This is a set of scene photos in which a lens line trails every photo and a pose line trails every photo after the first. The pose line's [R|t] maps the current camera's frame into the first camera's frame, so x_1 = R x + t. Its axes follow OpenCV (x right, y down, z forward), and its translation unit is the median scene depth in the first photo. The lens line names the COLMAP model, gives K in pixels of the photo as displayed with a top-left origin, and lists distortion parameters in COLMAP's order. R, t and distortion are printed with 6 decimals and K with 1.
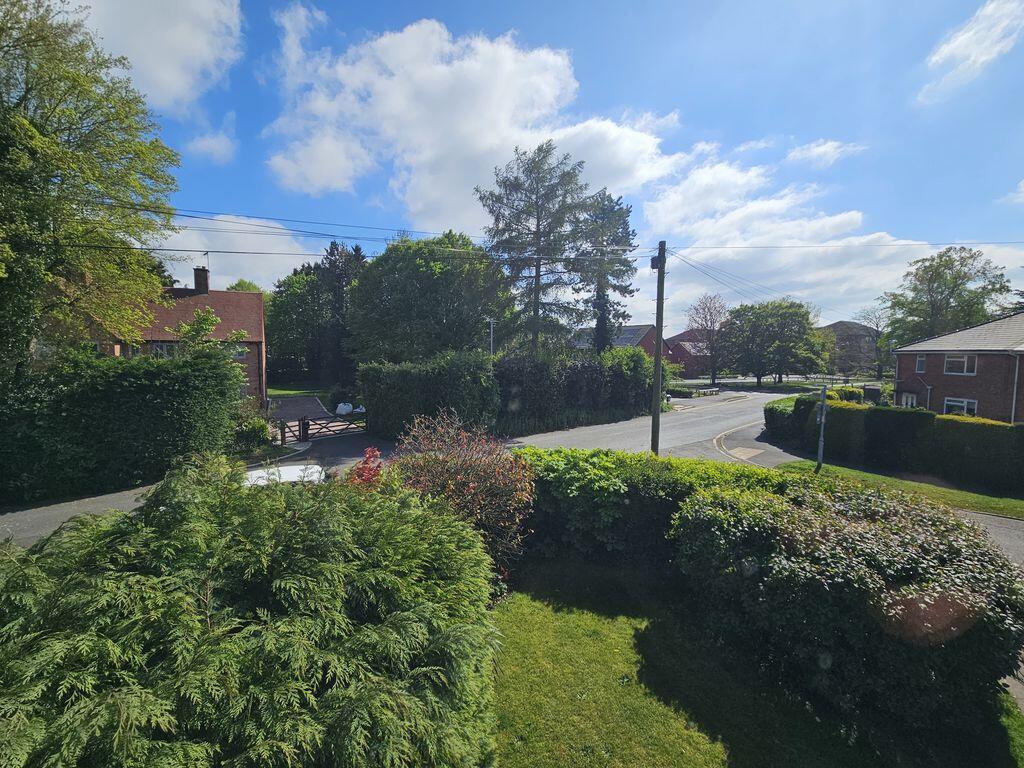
lens RADIAL K [[418.5, 0, 506.5], [0, 418.5, 381.6], [0, 0, 1]] dist [-0.002056, 0.000045]
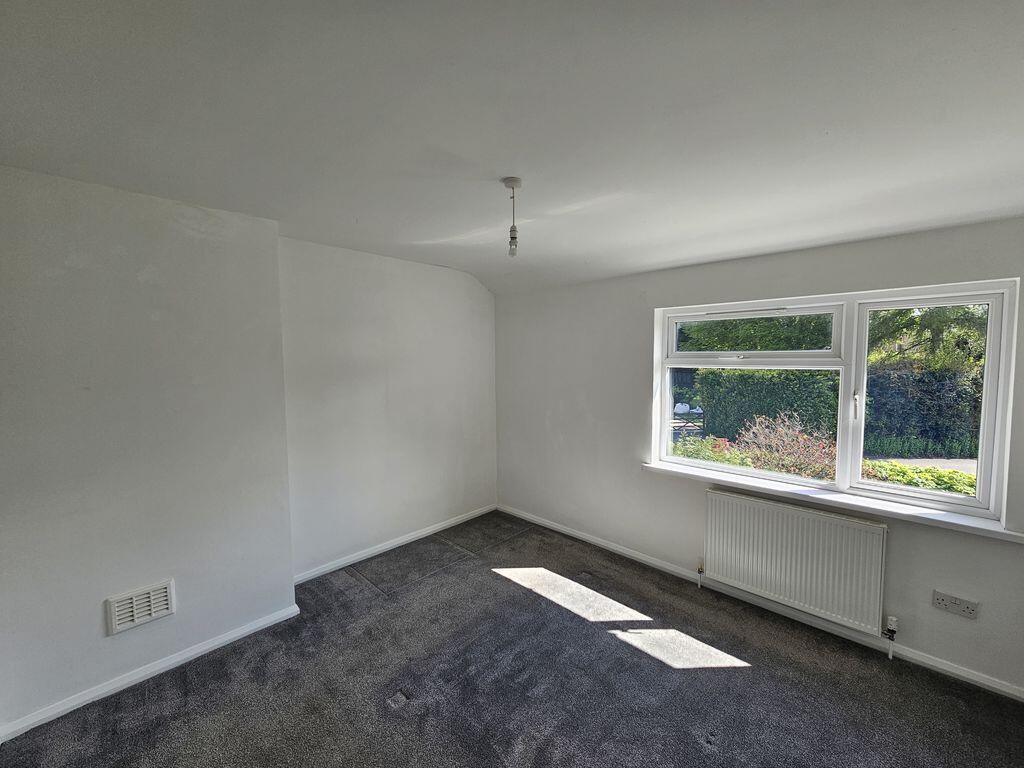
lens RADIAL K [[418.5, 0, 507.4], [0, 418.5, 382.2], [0, 0, 1]] dist [-0.002056, 0.000045]
pose [[0.730112, 0.033806, -0.682491, 0.025451], [-0.034664, 0.999322, 0.012416, -0.001625], [0.682448, 0.014593, 0.730789, -0.121231]]
